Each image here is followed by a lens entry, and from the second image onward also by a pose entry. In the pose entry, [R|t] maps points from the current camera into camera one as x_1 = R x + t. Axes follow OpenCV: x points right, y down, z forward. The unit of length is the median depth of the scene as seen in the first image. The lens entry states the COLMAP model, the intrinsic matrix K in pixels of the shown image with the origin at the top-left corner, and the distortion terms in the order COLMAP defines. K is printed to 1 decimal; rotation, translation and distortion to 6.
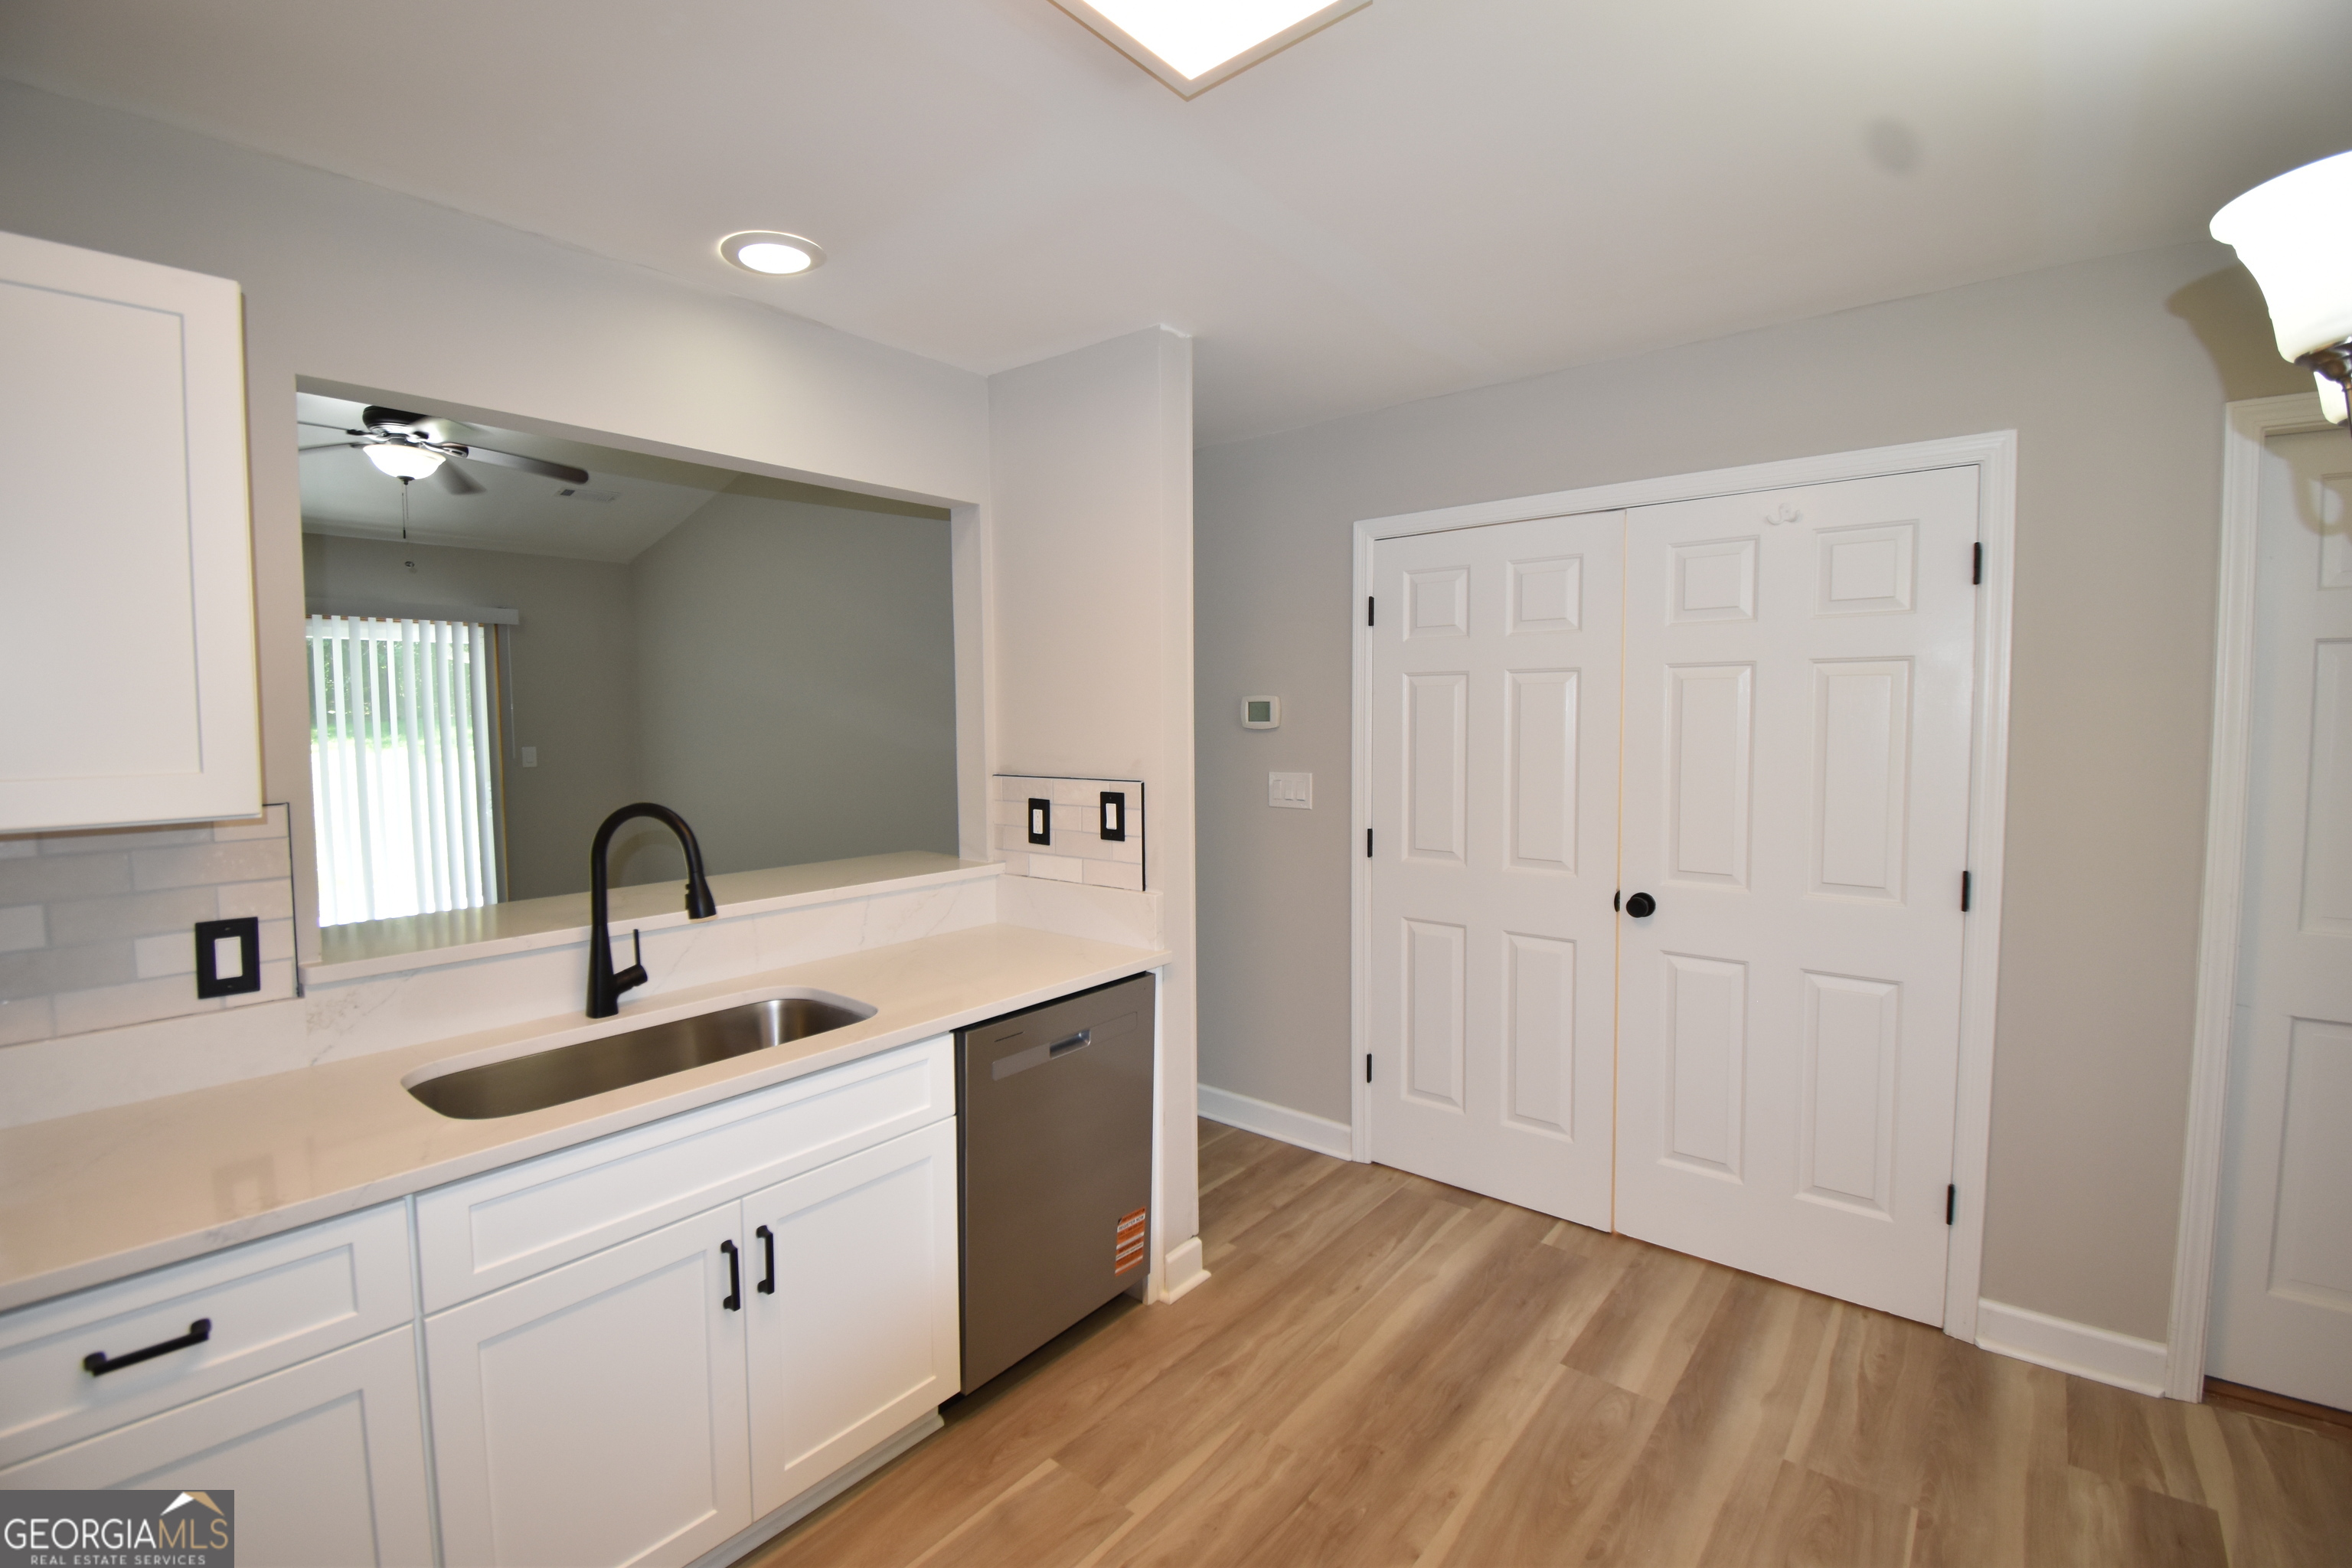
lens RADIAL K [[1032.9, 0, 1167.6], [0, 1032.9, 773.8], [0, 0, 1]] dist [0.020340, -0.027770]
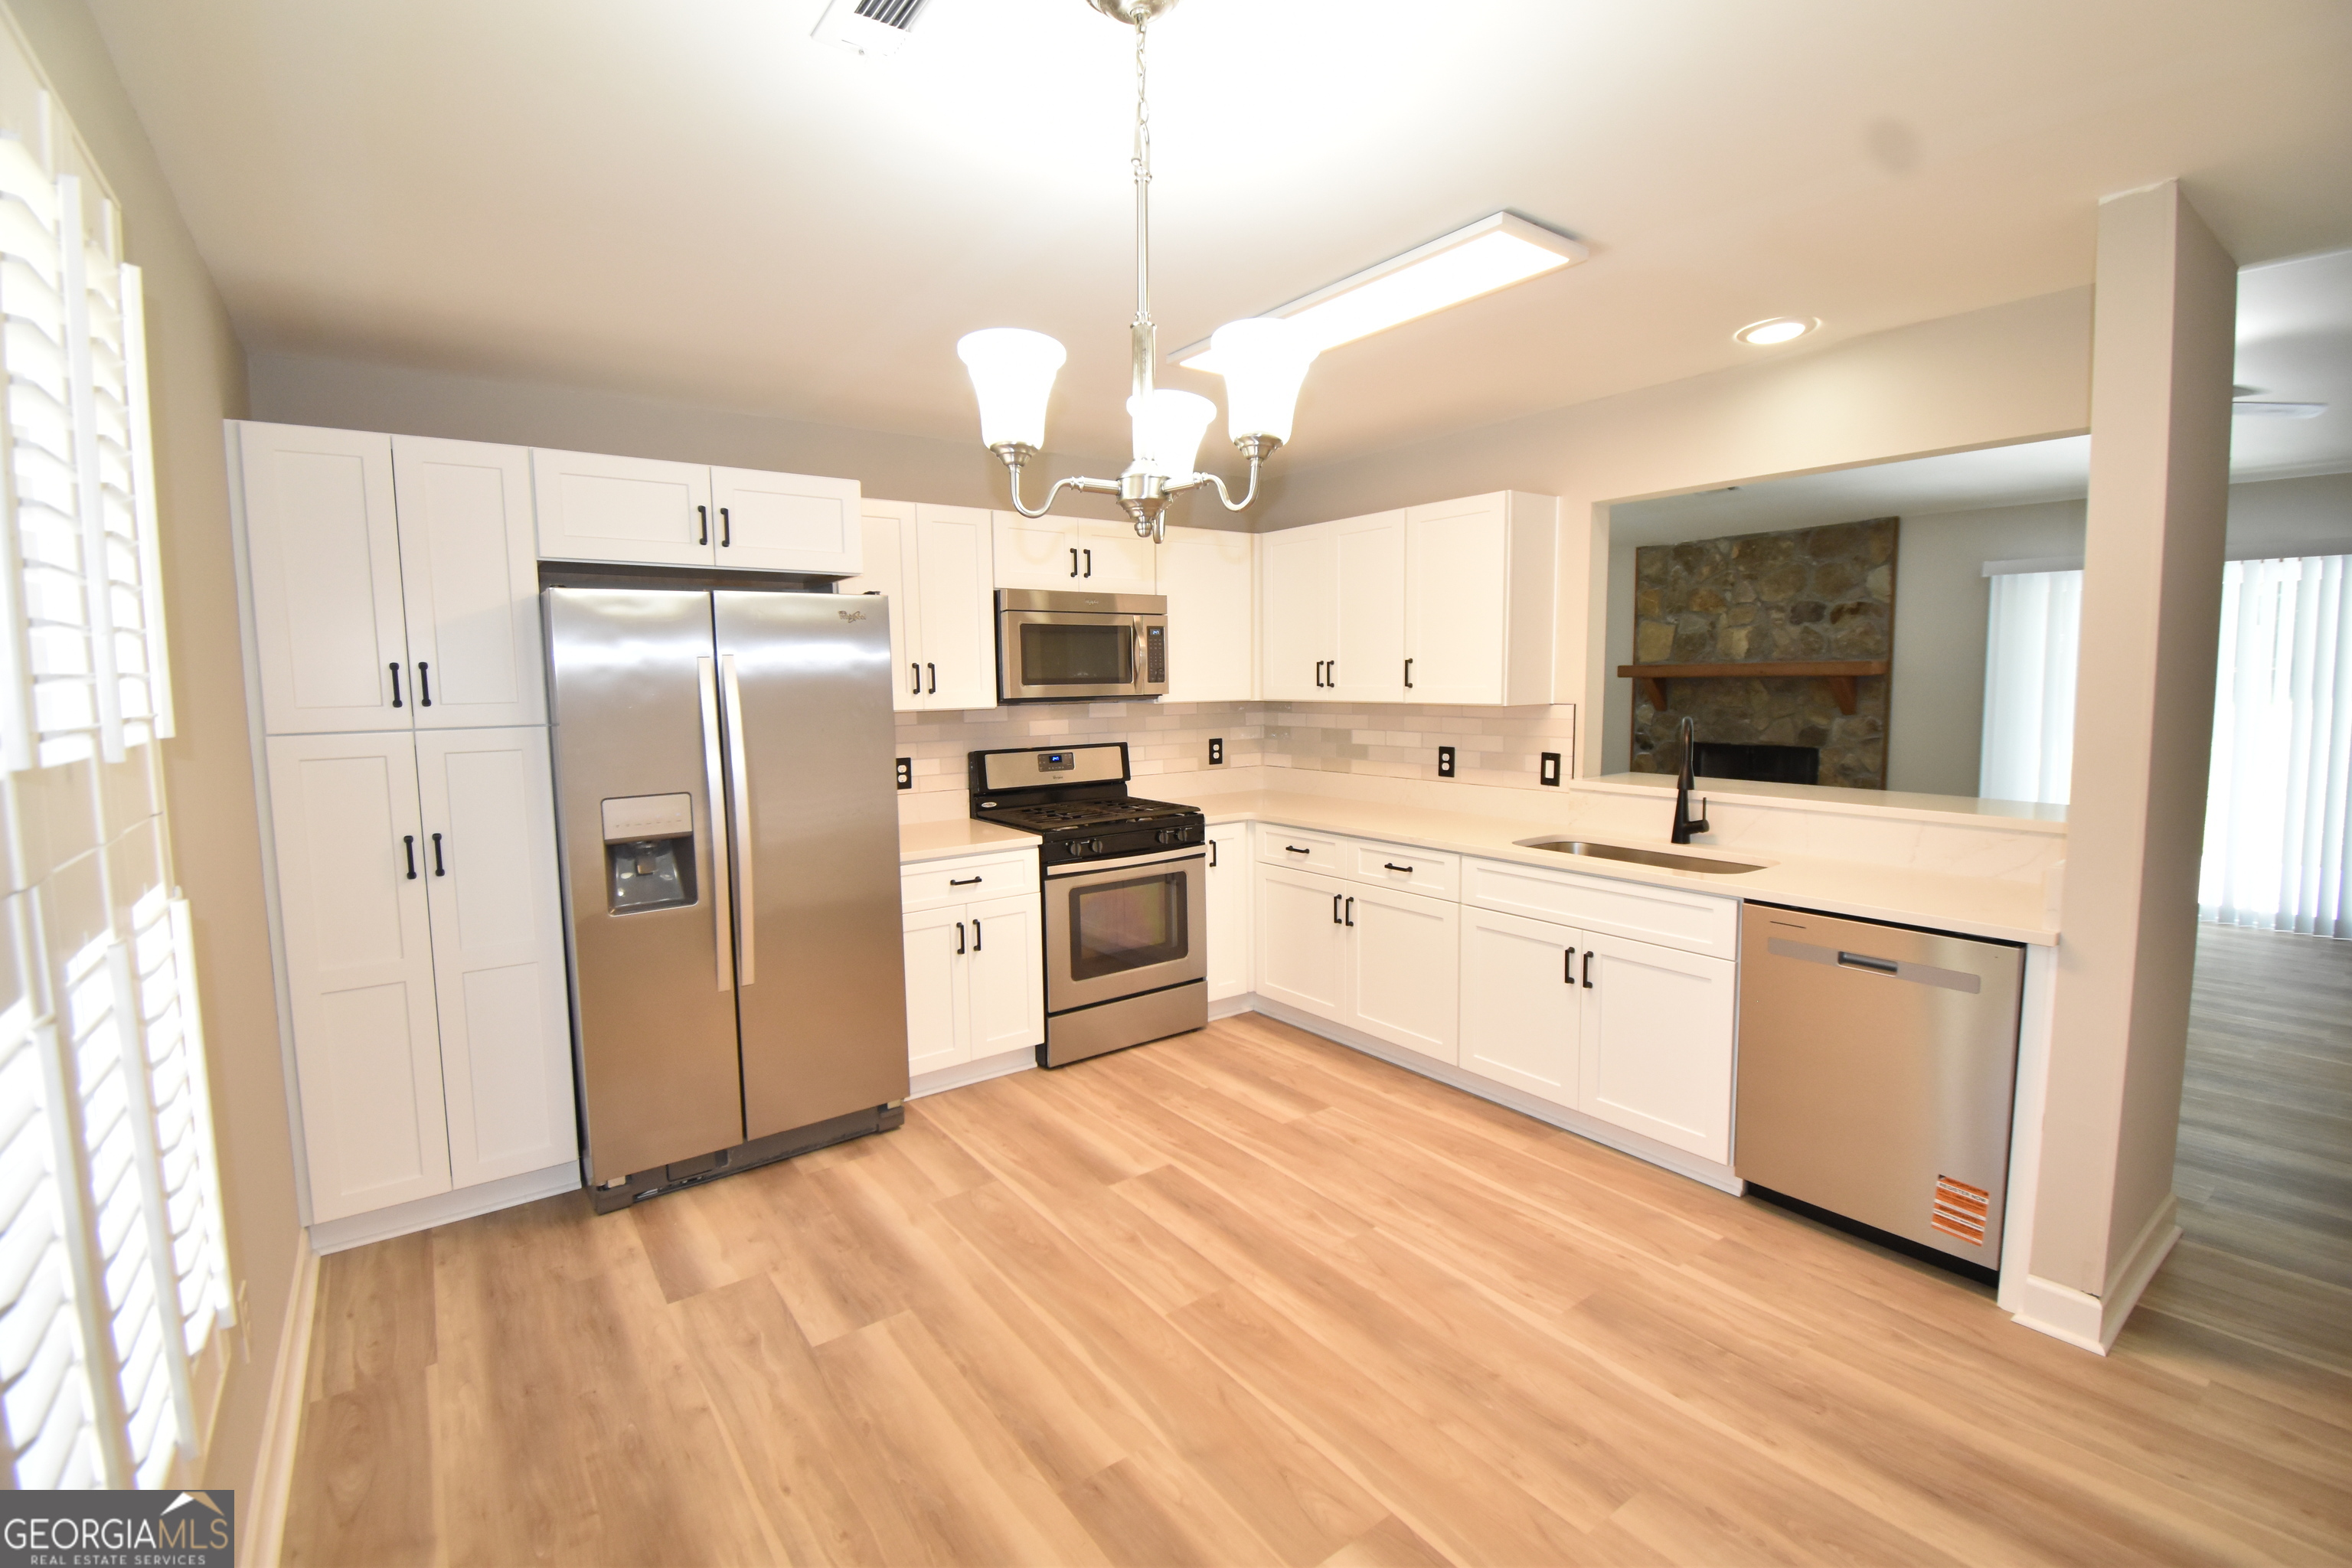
lens RADIAL K [[1032.9, 0, 1167.6], [0, 1032.9, 773.8], [0, 0, 1]] dist [0.020340, -0.027770]
pose [[-0.246361, 0.104931, -0.963481, 1.260139], [-0.042240, 0.992015, 0.118839, -0.041361], [0.968257, 0.069975, -0.239962, 0.600396]]
